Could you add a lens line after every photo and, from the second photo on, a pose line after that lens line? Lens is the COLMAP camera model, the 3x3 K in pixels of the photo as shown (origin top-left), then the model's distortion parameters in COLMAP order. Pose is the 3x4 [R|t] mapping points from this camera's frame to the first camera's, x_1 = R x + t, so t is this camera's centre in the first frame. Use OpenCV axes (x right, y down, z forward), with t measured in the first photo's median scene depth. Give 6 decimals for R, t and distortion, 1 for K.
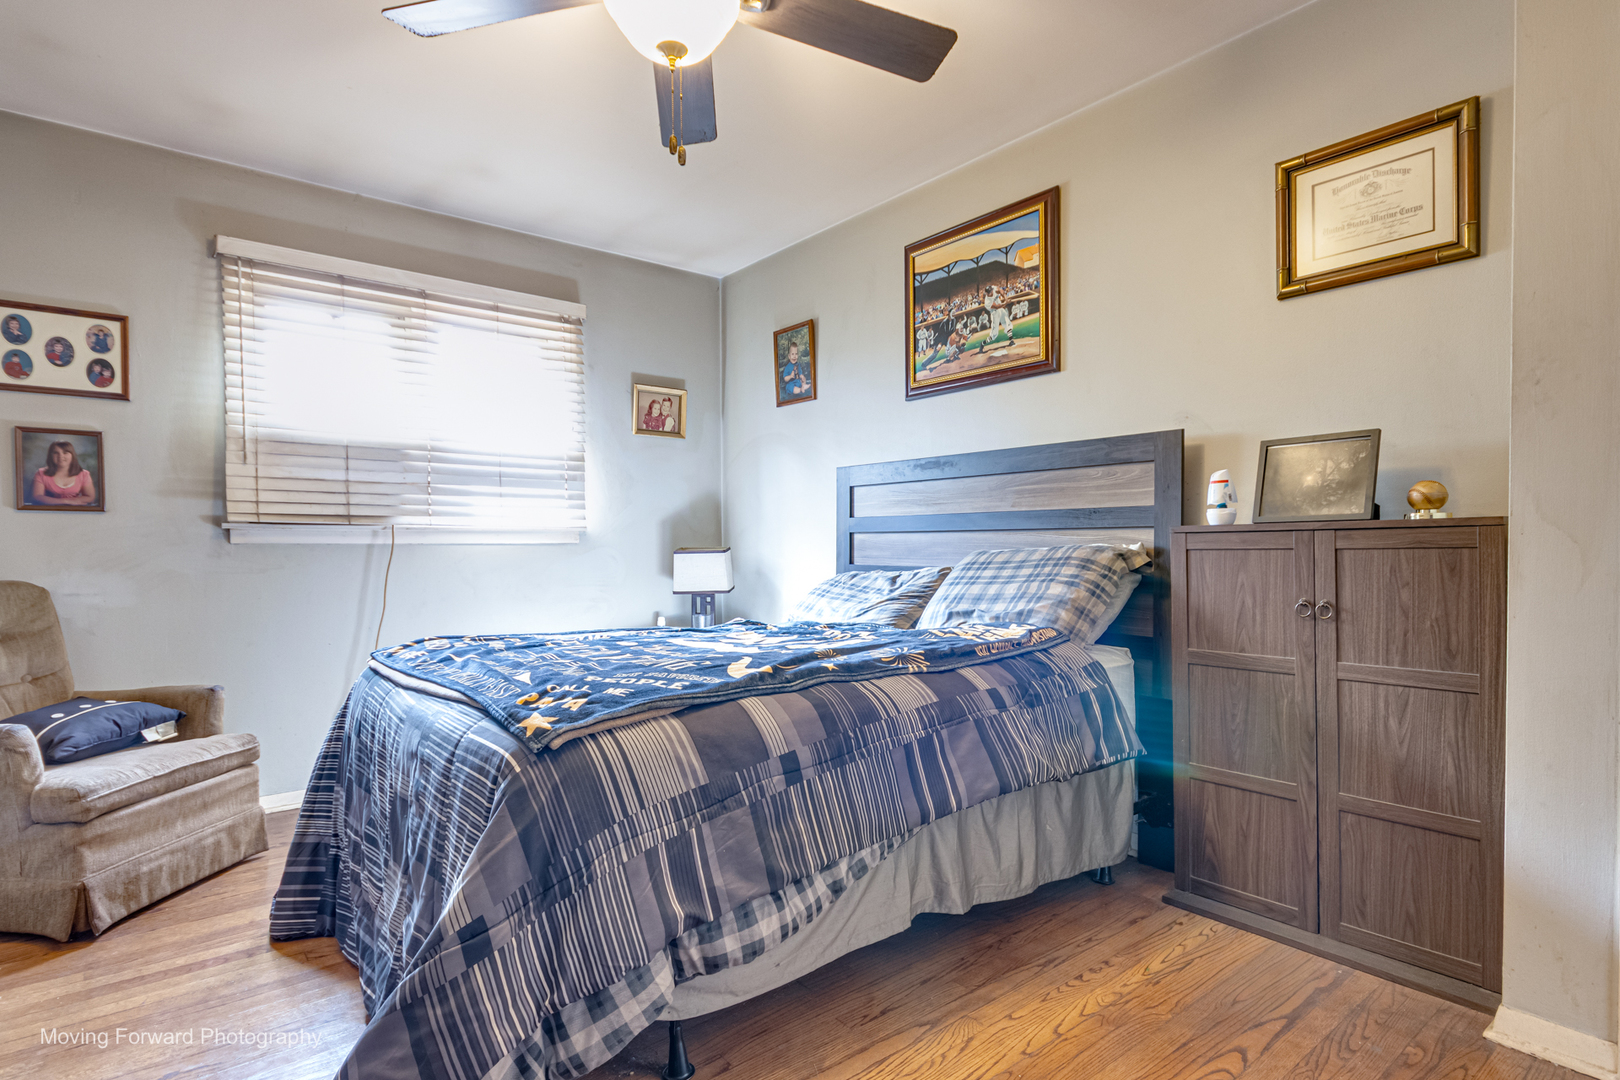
lens RADIAL K [[854.1, 0, 840.8], [0, 854.1, 545.9], [0, 0, 1]] dist [0.000972, -0.000260]
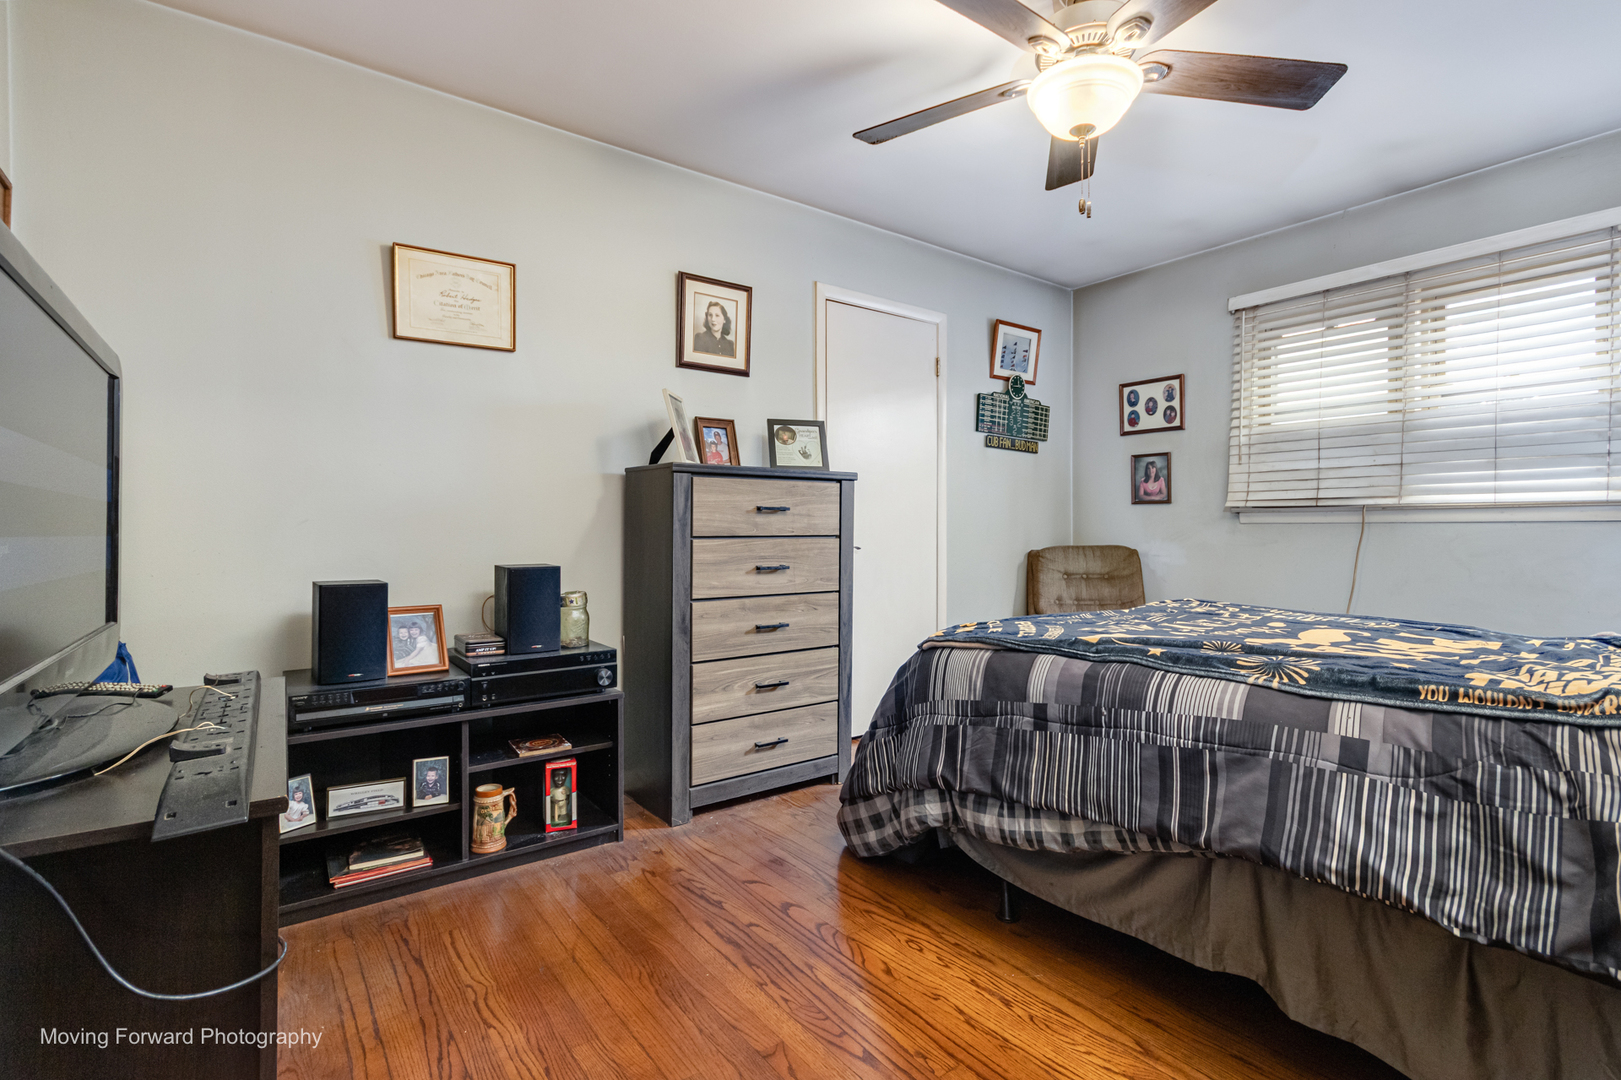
lens RADIAL K [[752.1, 0, 802.6], [0, 752.1, 547.4], [0, 0, 1]] dist [-0.001902, -0.000023]
pose [[-0.069517, 0.030130, -0.997126, 0.578687], [0.002944, 0.999546, 0.029998, -0.002449], [0.997576, -0.000851, -0.069574, 0.436940]]
